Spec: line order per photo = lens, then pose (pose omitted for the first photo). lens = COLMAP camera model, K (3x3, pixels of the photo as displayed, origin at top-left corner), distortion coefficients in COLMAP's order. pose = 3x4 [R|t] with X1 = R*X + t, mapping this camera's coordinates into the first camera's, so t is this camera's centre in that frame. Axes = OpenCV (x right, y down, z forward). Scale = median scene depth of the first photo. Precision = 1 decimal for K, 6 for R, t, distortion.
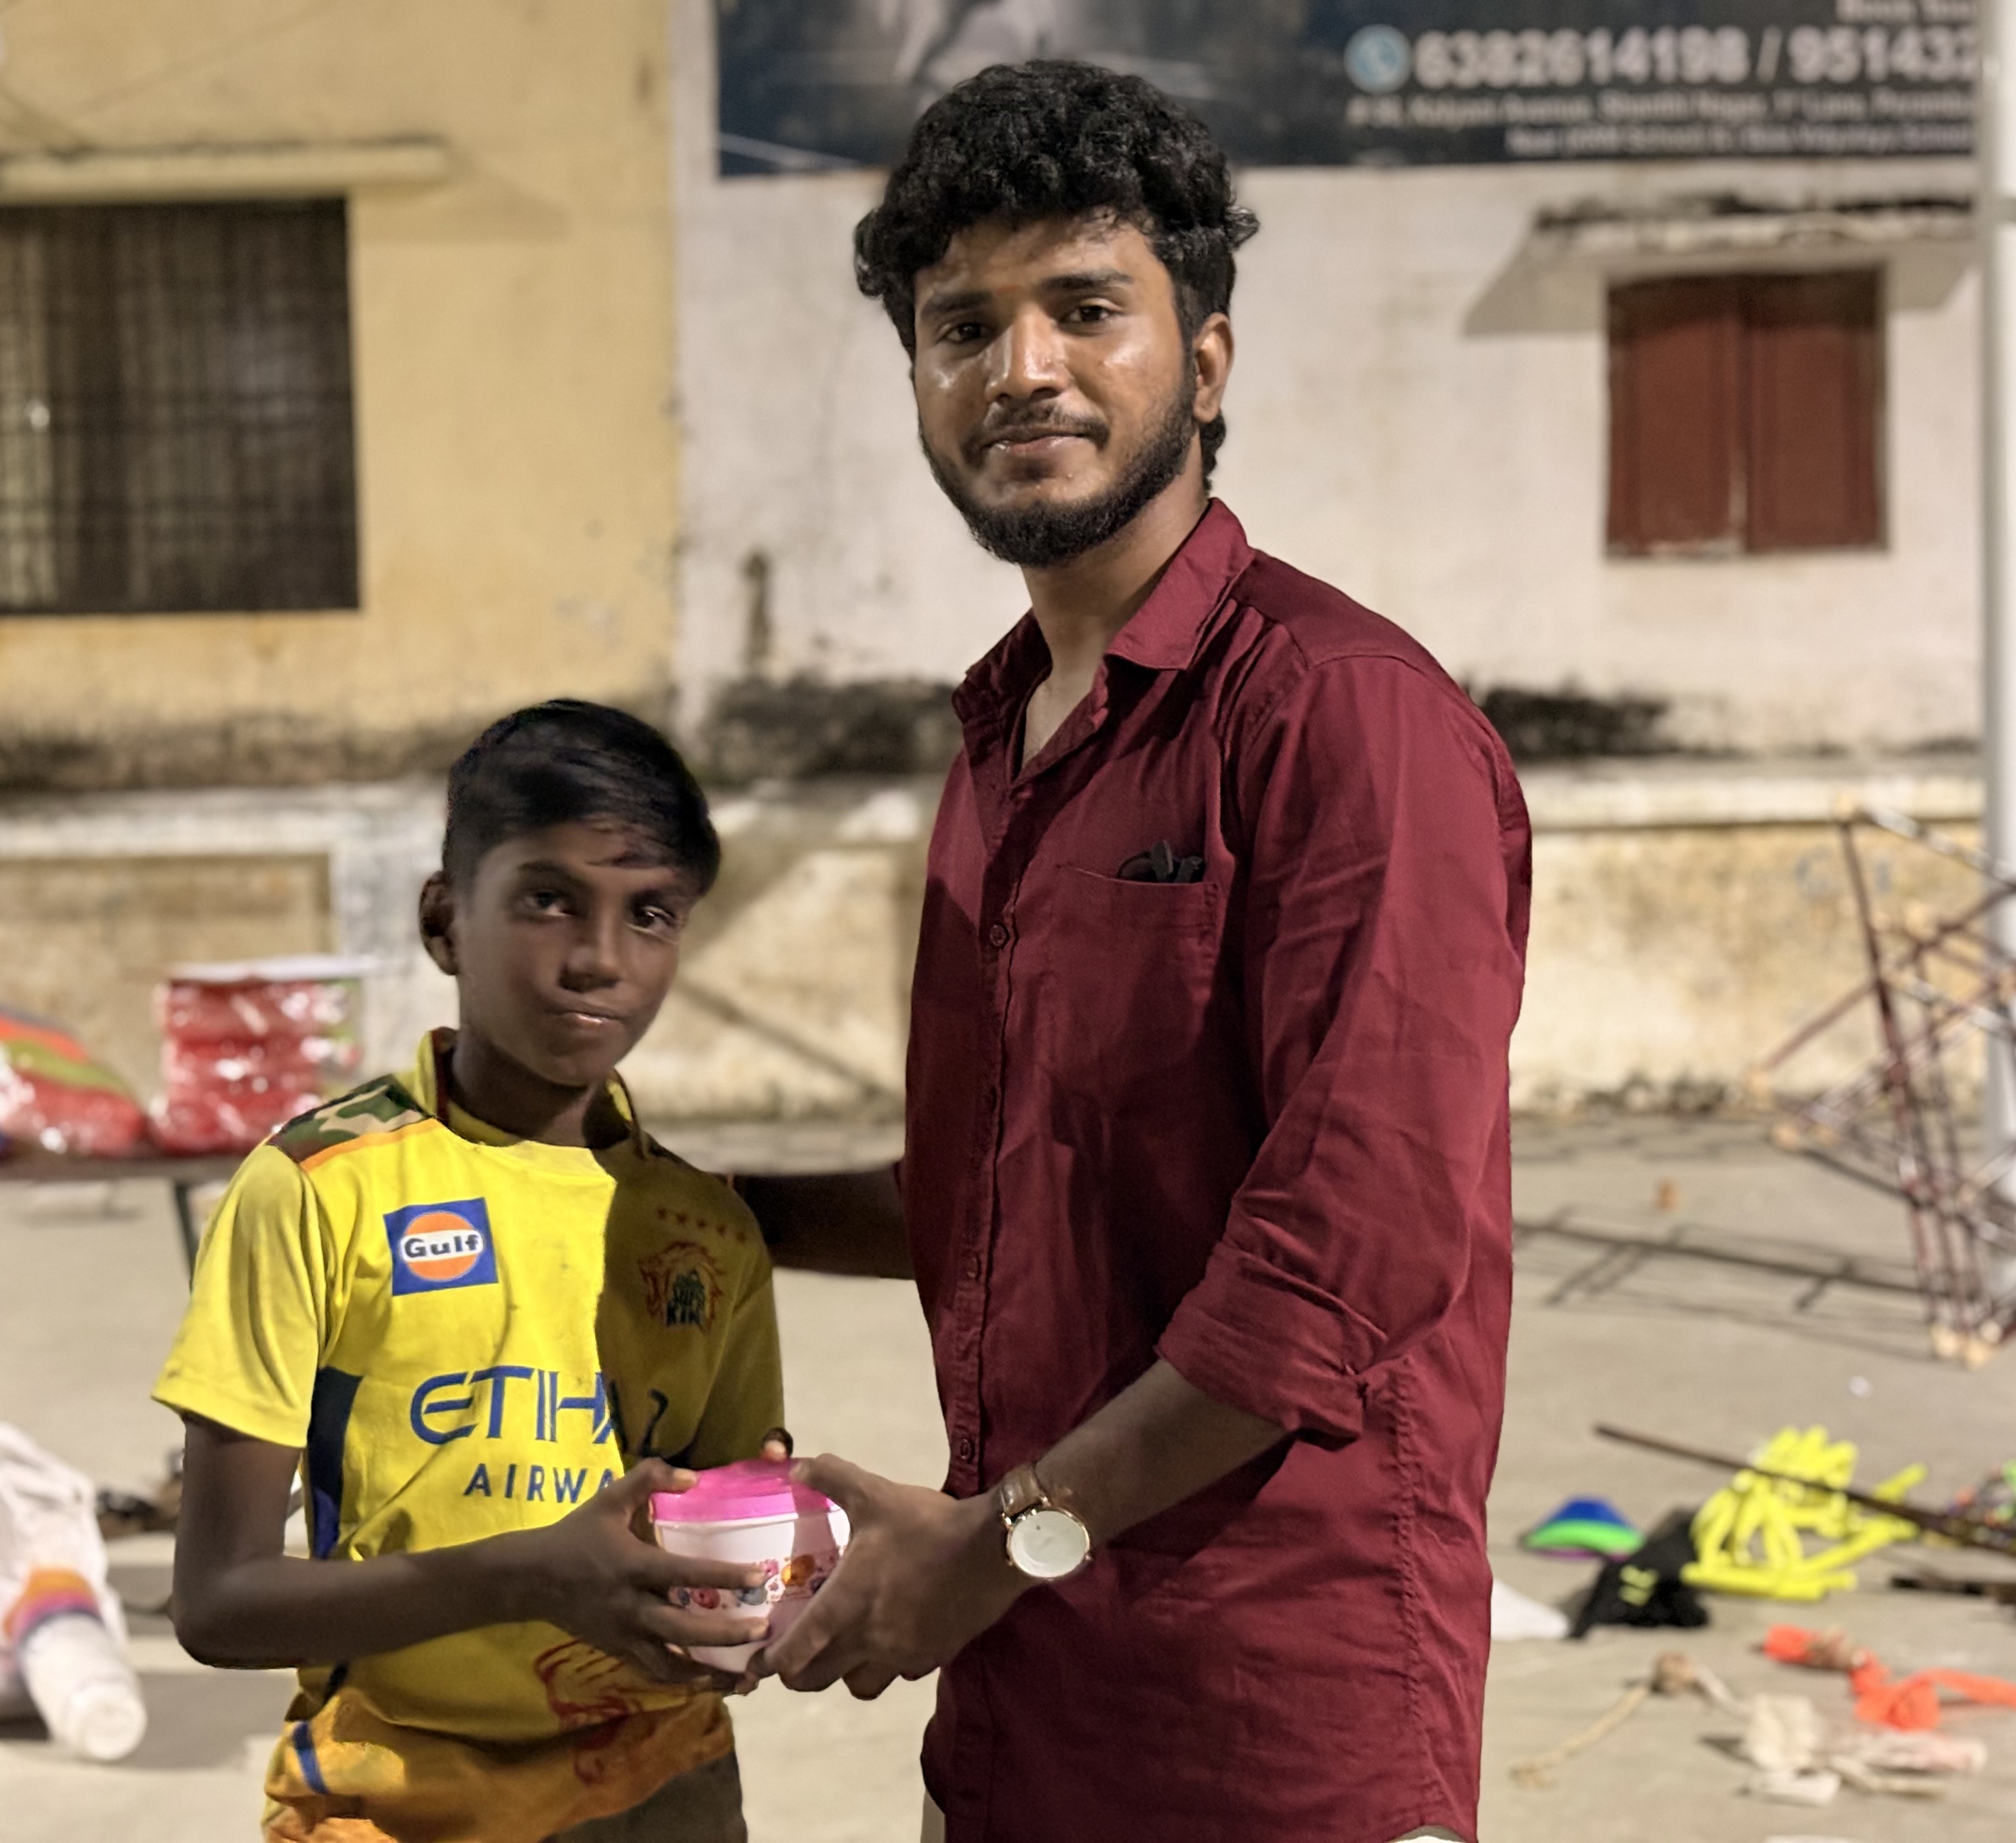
lens RADIAL K [[3735.8, 0, 940.4], [0, 3735.8, 923.3], [0, 0, 1]] dist [0.285927, -1.287057]
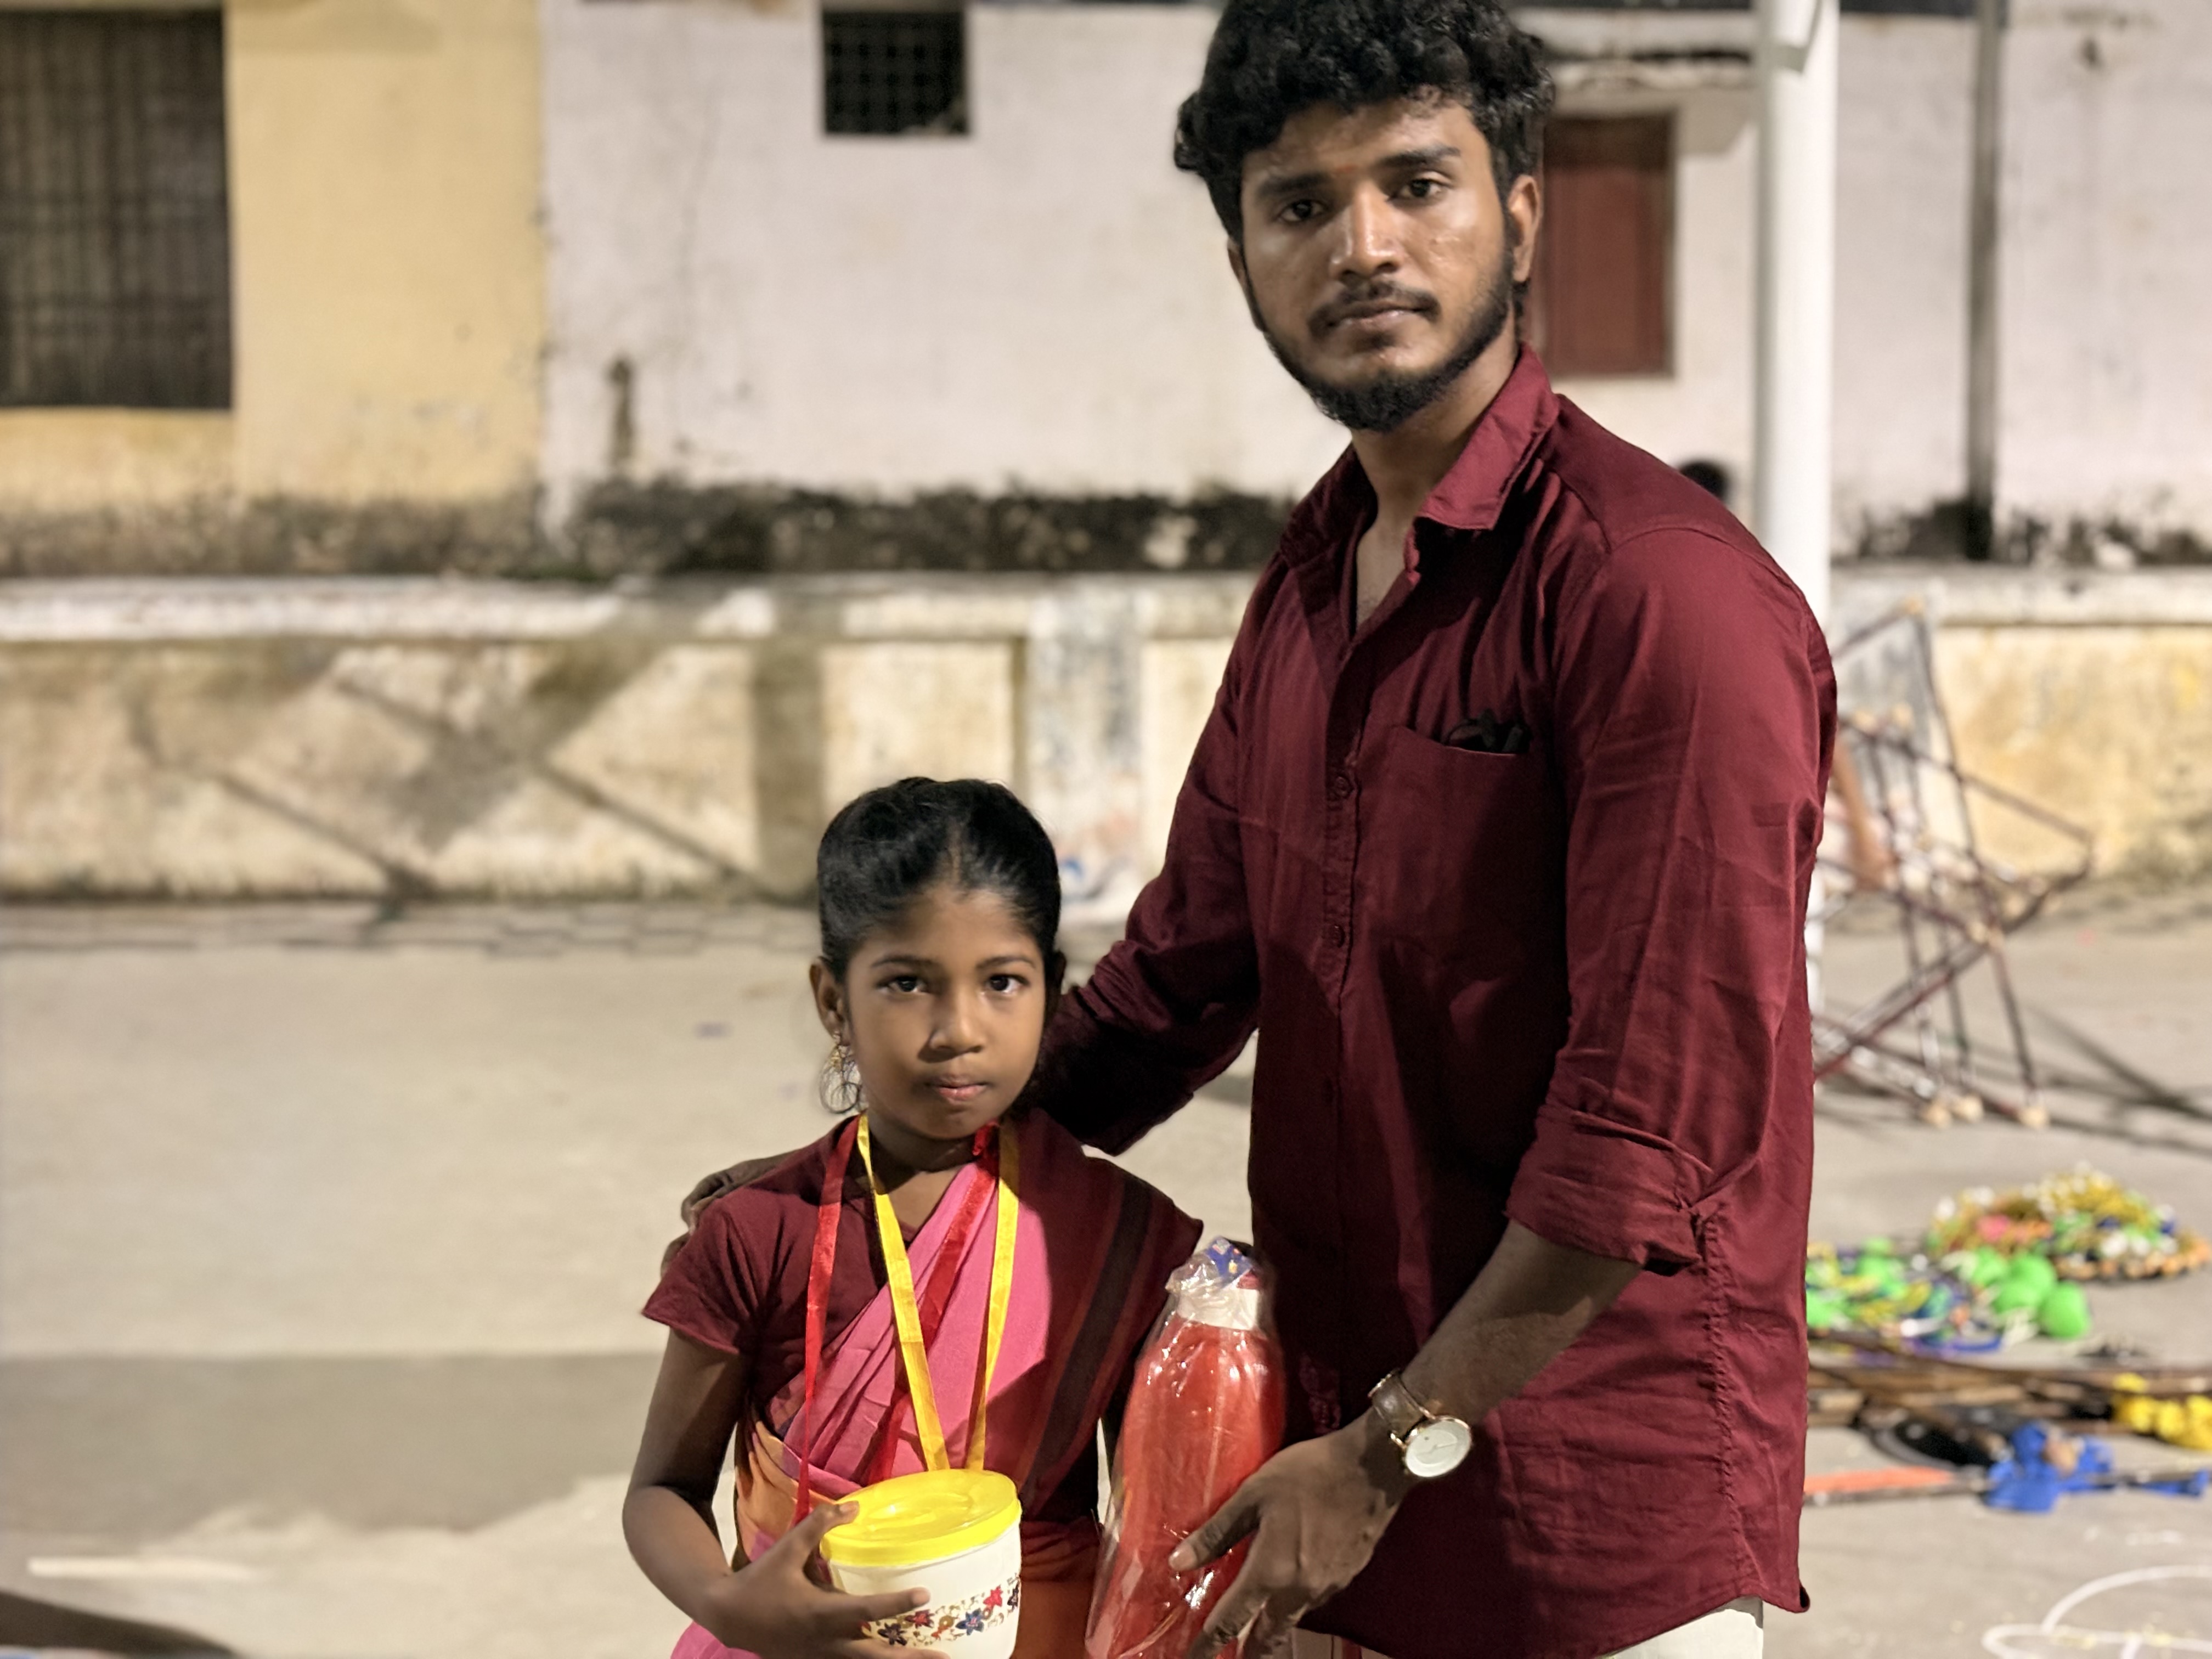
lens RADIAL K [[3364.0, 0, 1089.0], [0, 3364.0, 829.0], [0, 0, 1]] dist [0.243551, -0.965125]
pose [[0.997338, 0.007978, 0.072484, 0.014013], [-0.010715, 0.999241, 0.037451, -0.004318], [-0.072130, -0.038128, 0.996666, 0.039663]]
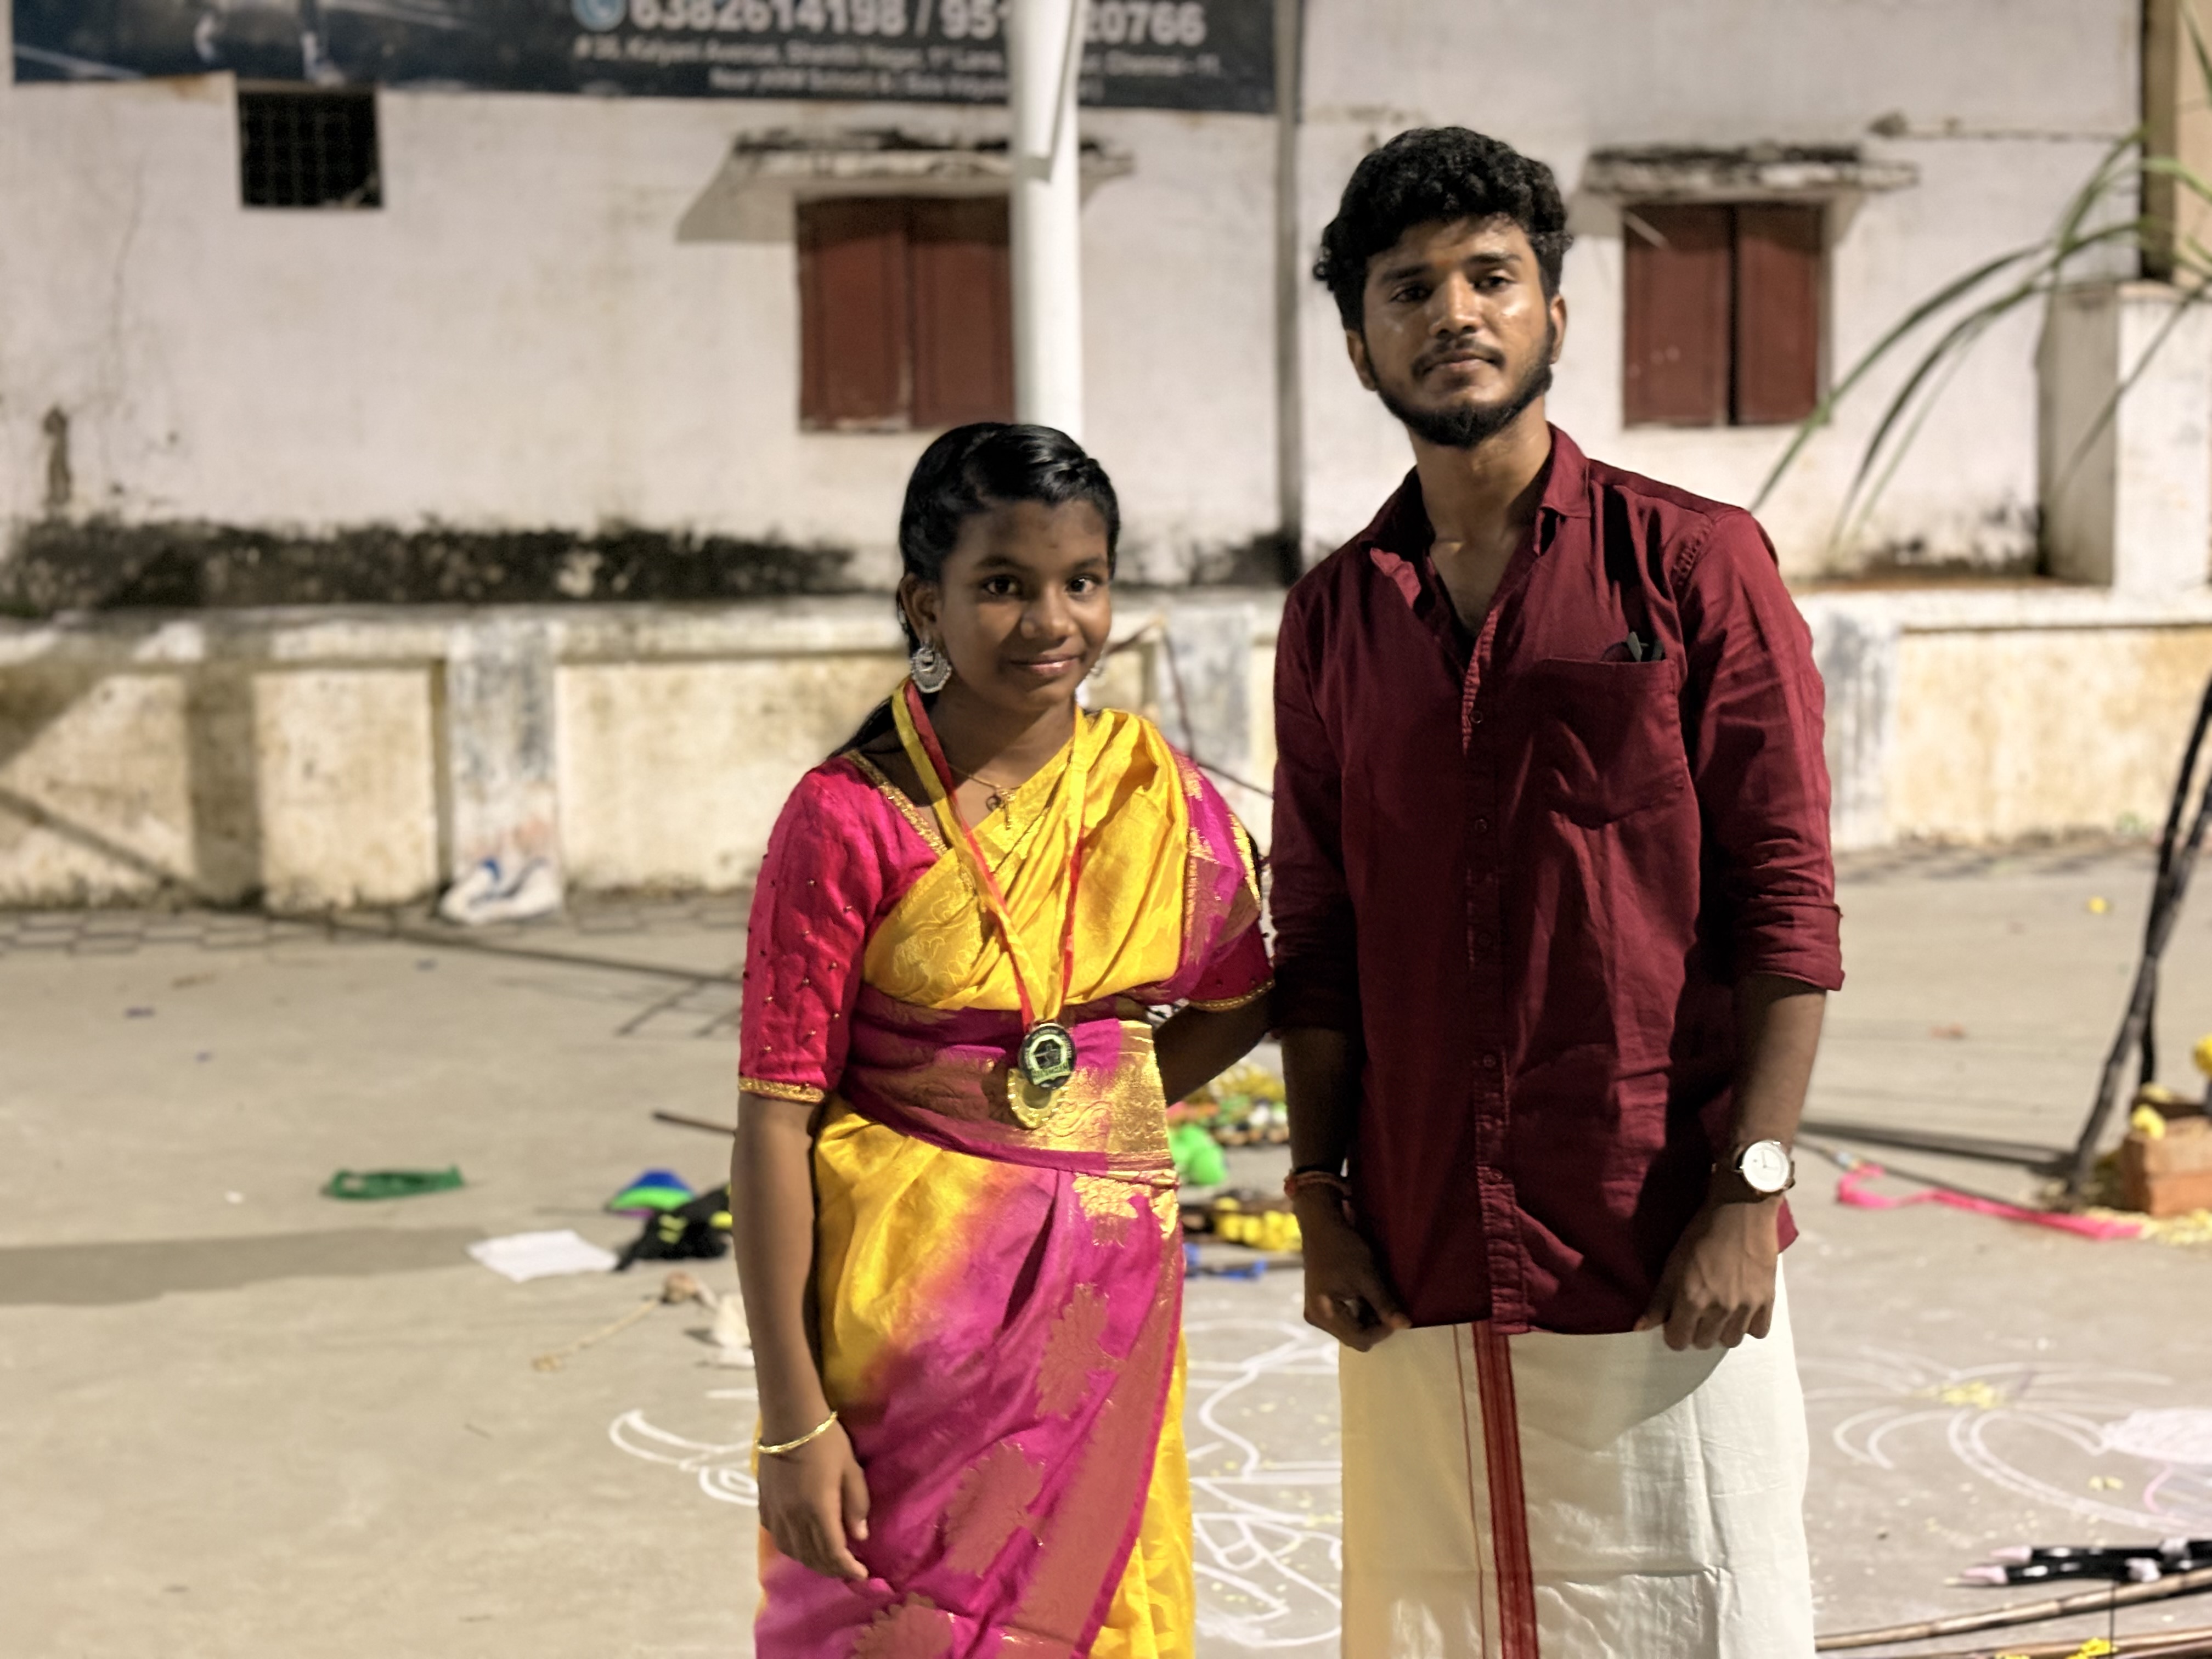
lens RADIAL K [[3355.6, 0, 1097.7], [0, 3355.6, 837.6], [0, 0, 1]] dist [0.264397, -1.087884]
pose [[0.976805, -0.013274, 0.213718, 0.037195], [0.007172, 0.999545, 0.029303, 0.002733], [-0.214009, -0.027091, 0.976456, -0.081048]]
